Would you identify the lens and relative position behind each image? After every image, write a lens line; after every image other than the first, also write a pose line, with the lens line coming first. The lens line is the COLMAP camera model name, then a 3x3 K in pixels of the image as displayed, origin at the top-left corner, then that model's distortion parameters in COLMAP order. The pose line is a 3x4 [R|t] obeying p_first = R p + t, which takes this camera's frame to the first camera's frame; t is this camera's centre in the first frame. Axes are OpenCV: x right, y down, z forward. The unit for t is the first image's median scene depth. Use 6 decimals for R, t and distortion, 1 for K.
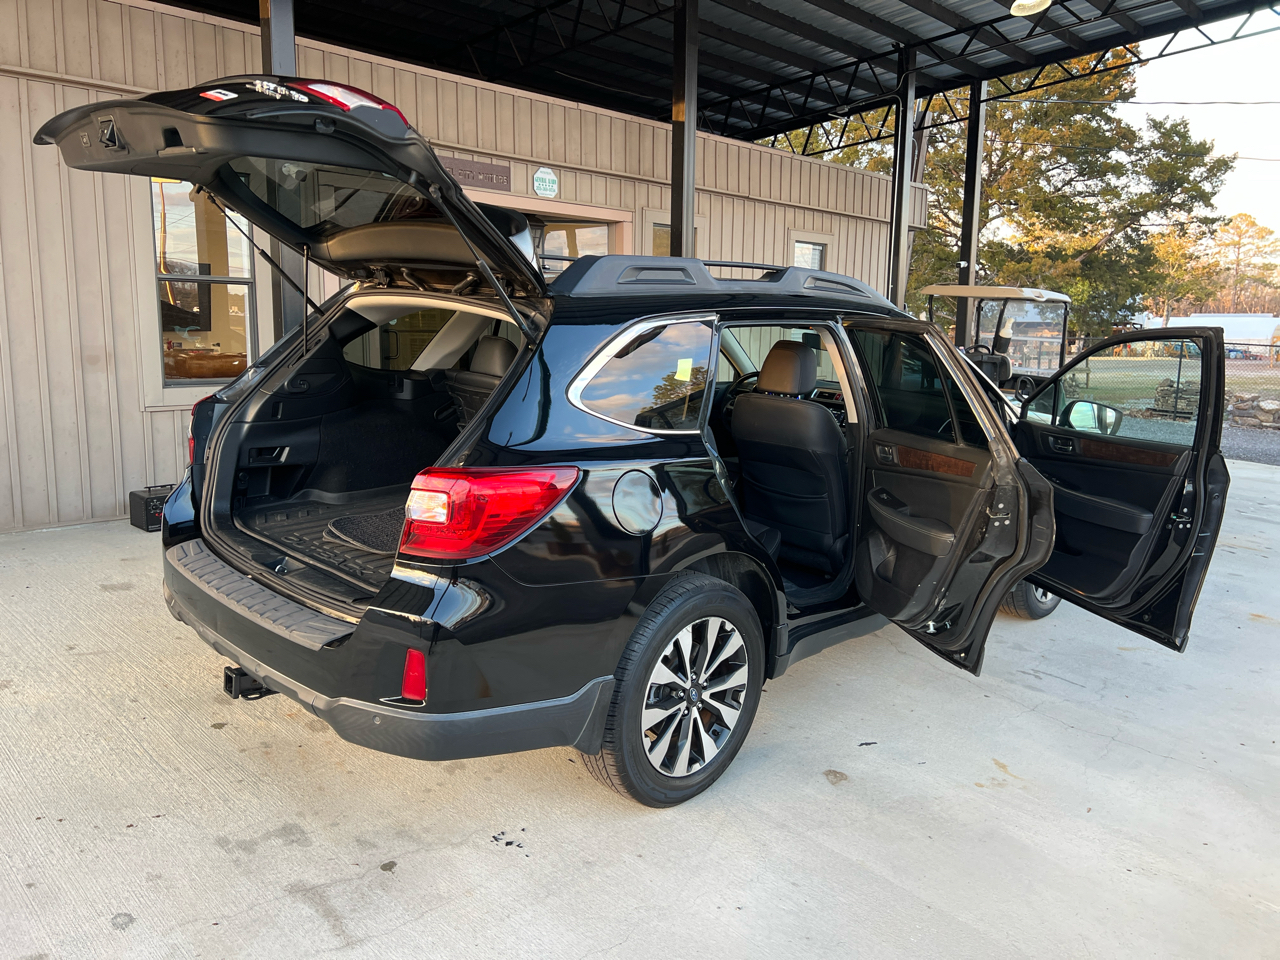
lens RADIAL K [[973.4, 0, 659.5], [0, 973.4, 495.2], [0, 0, 1]] dist [0.045850, -0.052780]
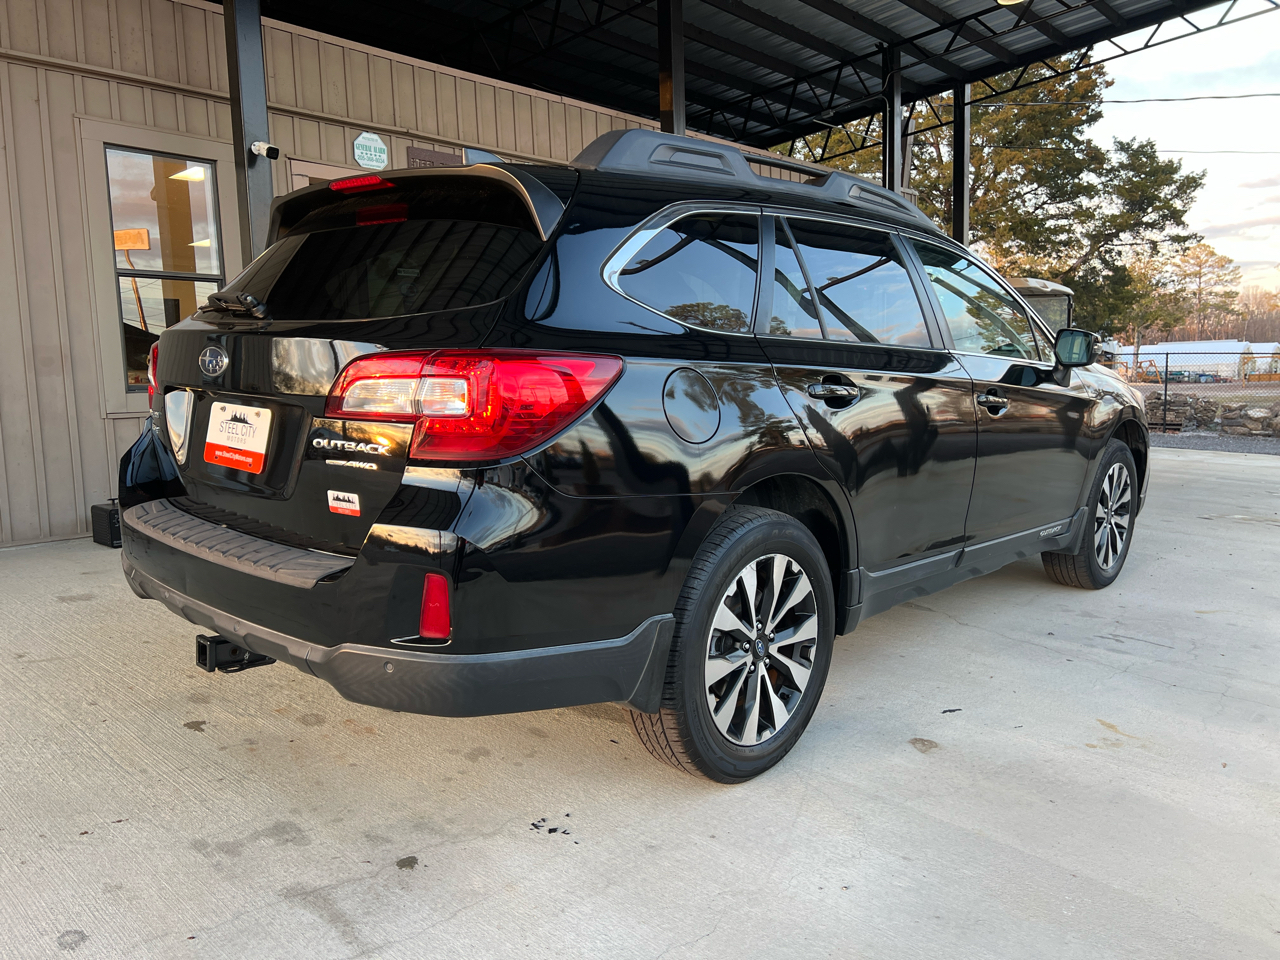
lens RADIAL K [[971.7, 0, 666.1], [0, 971.7, 508.4], [0, 0, 1]] dist [0.053700, -0.064219]
pose [[0.998639, -0.045686, 0.025166, -0.055975], [0.046653, 0.998139, -0.039276, 0.102531], [-0.023325, 0.040397, 0.998911, 0.139988]]
